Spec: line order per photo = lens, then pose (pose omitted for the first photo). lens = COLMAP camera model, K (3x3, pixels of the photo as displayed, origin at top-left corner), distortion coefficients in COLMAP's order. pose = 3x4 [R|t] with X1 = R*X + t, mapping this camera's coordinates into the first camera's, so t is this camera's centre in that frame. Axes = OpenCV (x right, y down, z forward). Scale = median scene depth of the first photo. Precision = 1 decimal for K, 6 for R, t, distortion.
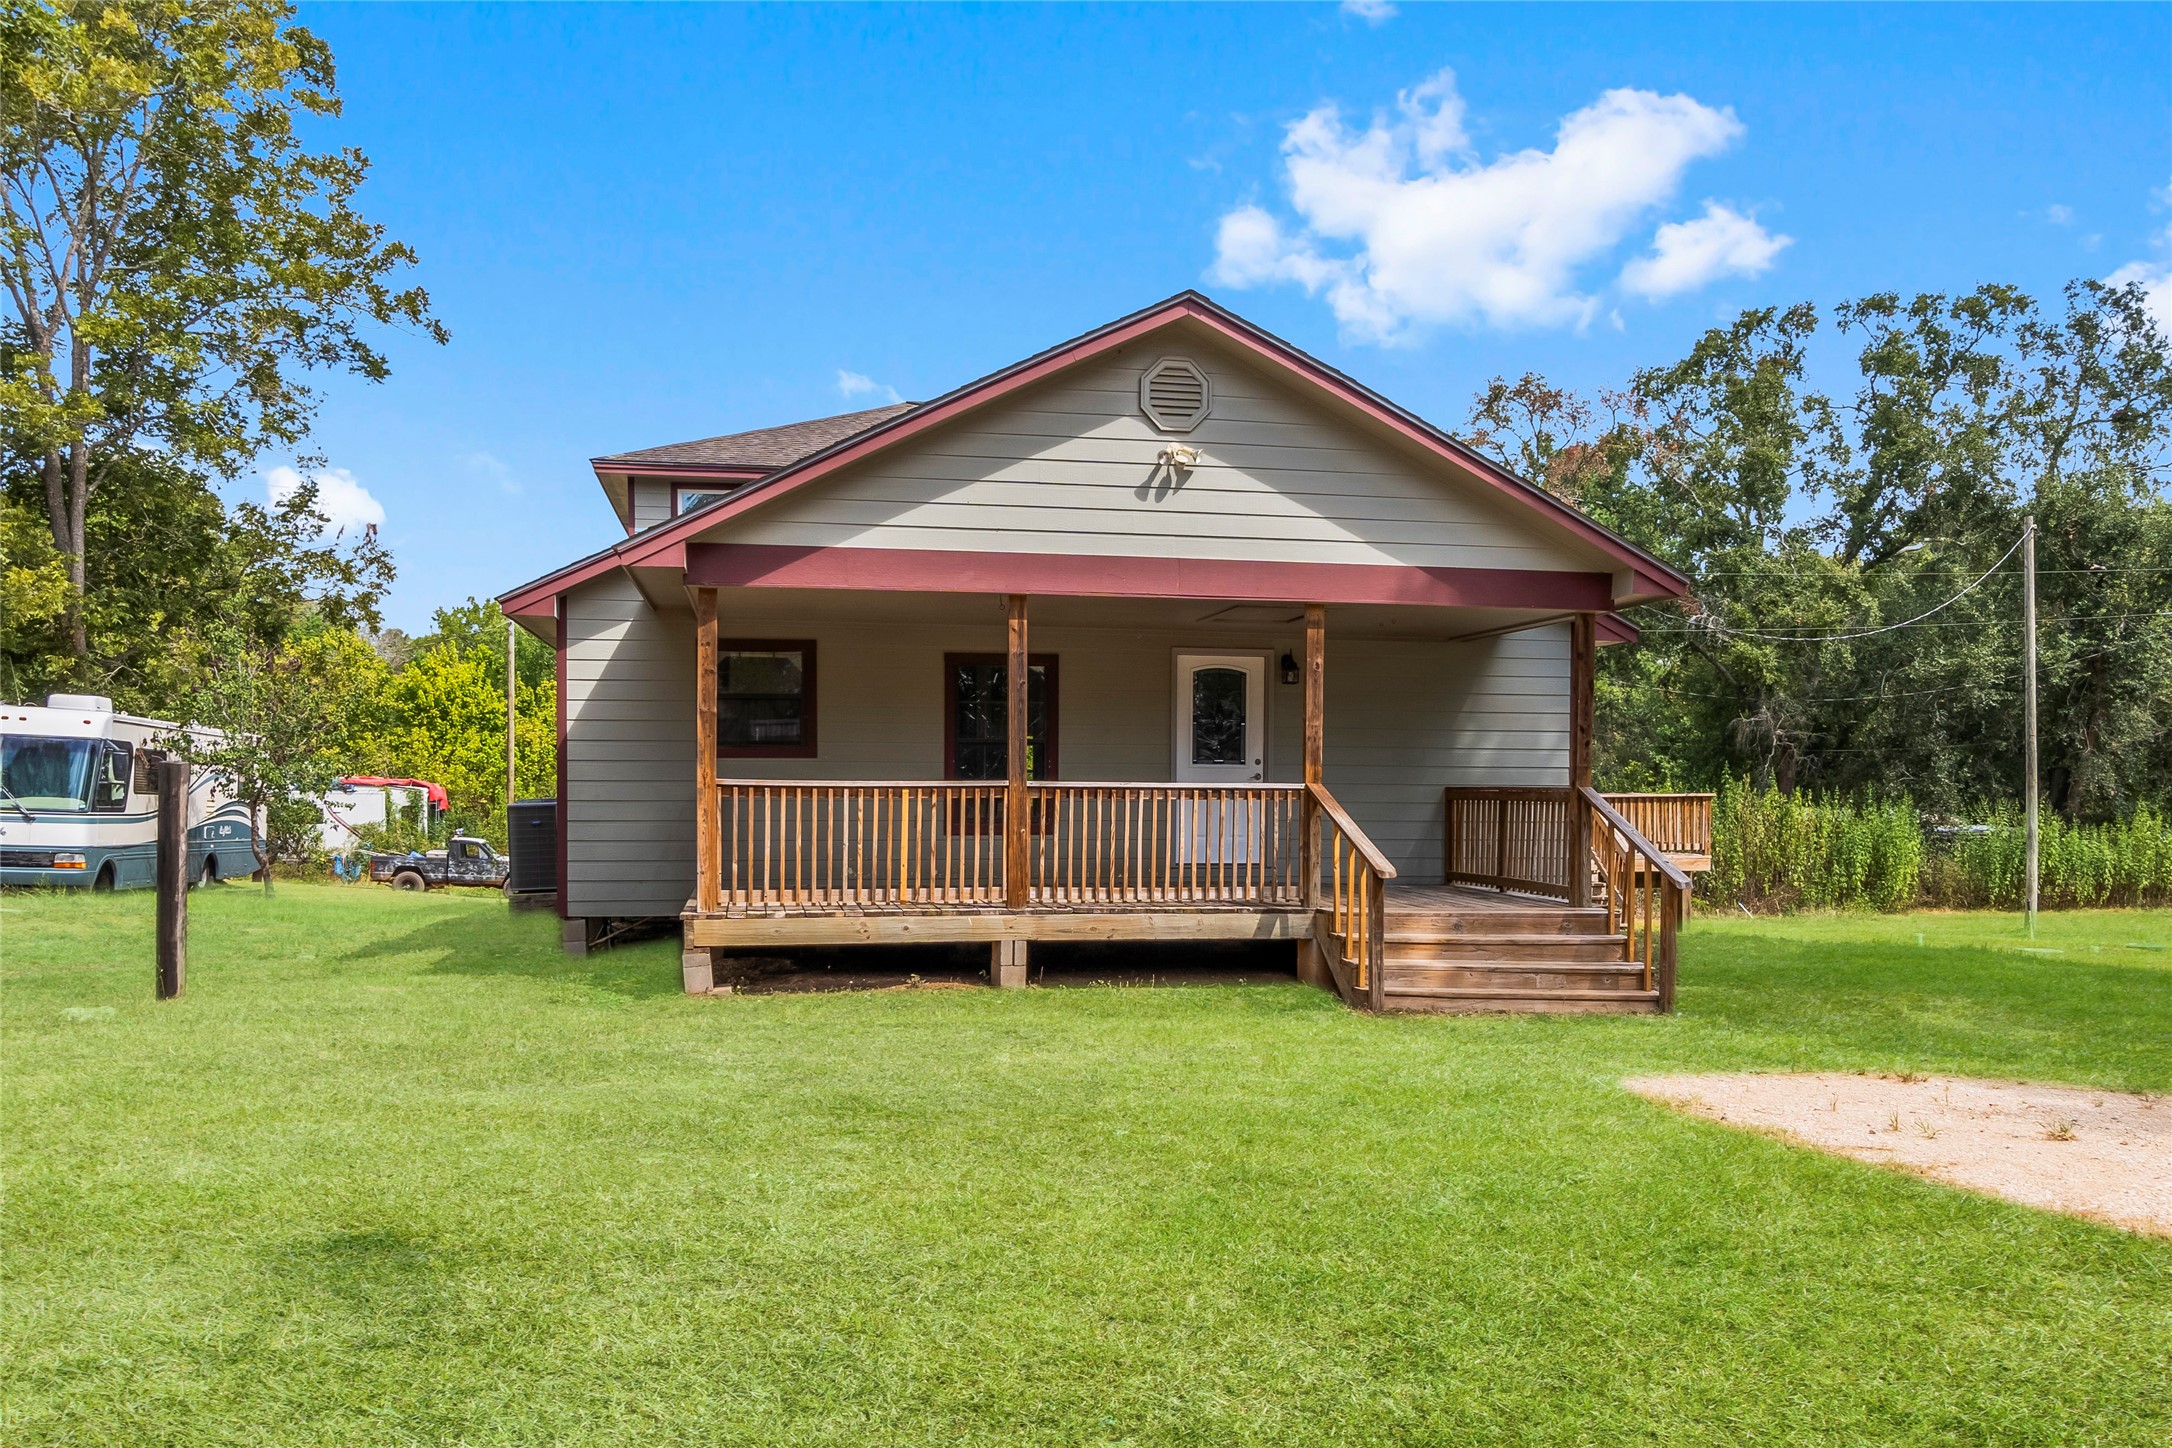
lens RADIAL K [[1712.5, 0, 1093.7], [0, 1712.5, 831.2], [0, 0, 1]] dist [-0.000528, -0.002483]
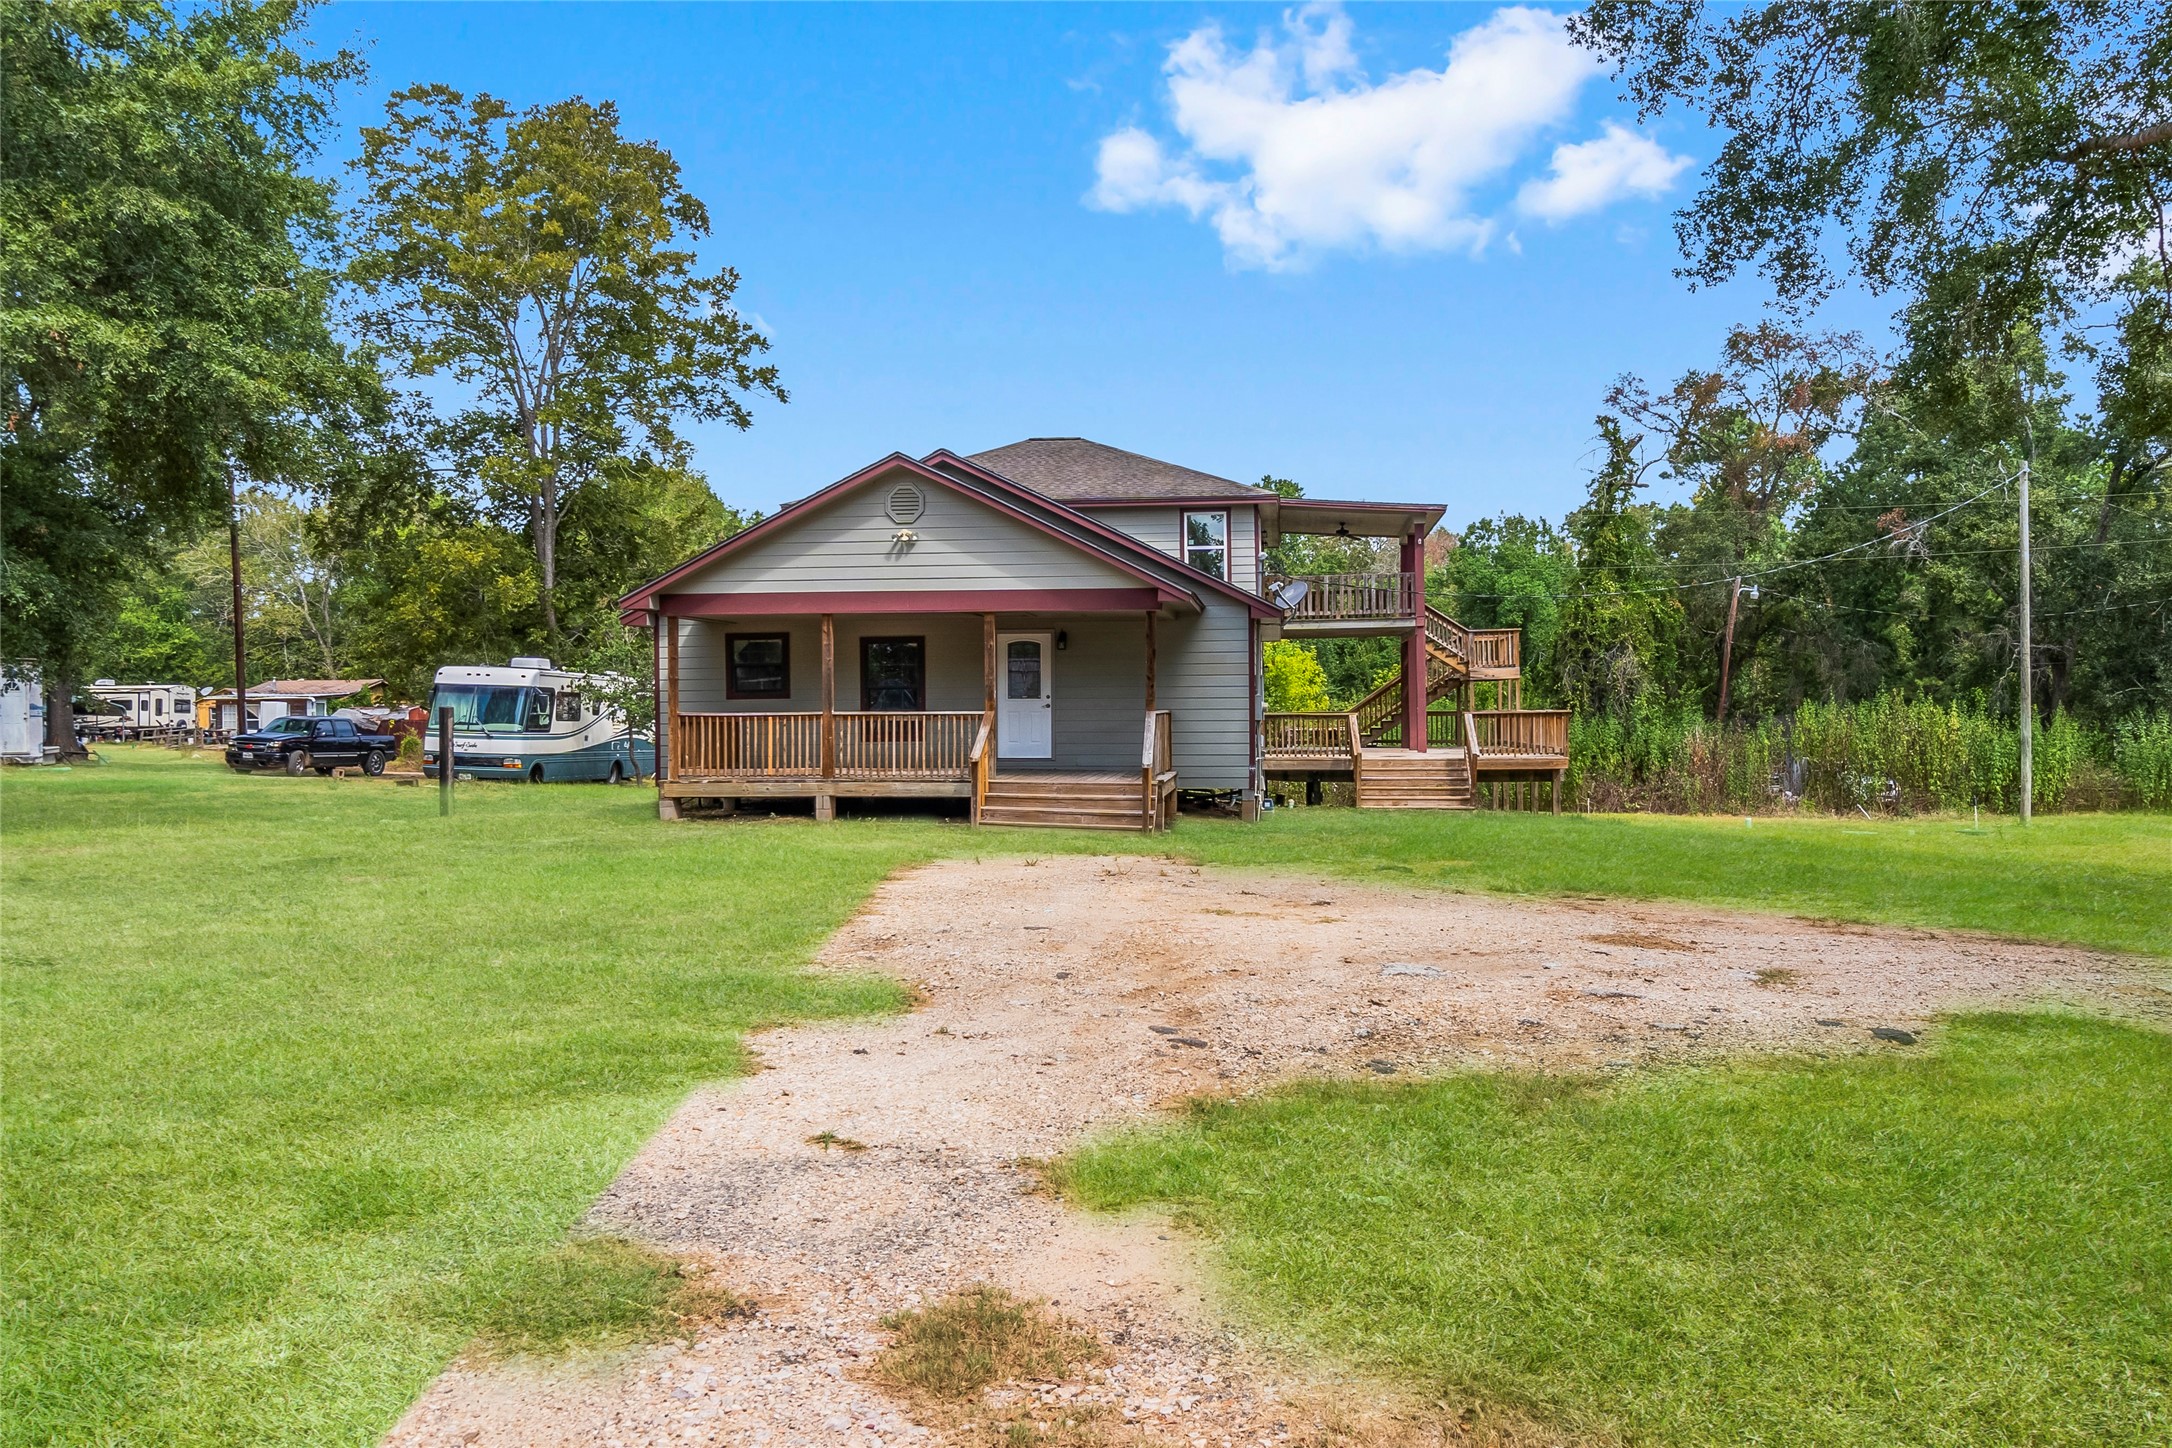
lens RADIAL K [[1675.1, 0, 1086.0], [0, 1675.1, 724.0], [0, 0, 1]] dist [0.003652, 0.007456]
pose [[0.951866, -0.008578, -0.306393, 0.630890], [0.004132, 0.999877, -0.015158, 0.010739], [0.306485, 0.013162, 0.951784, -0.534460]]
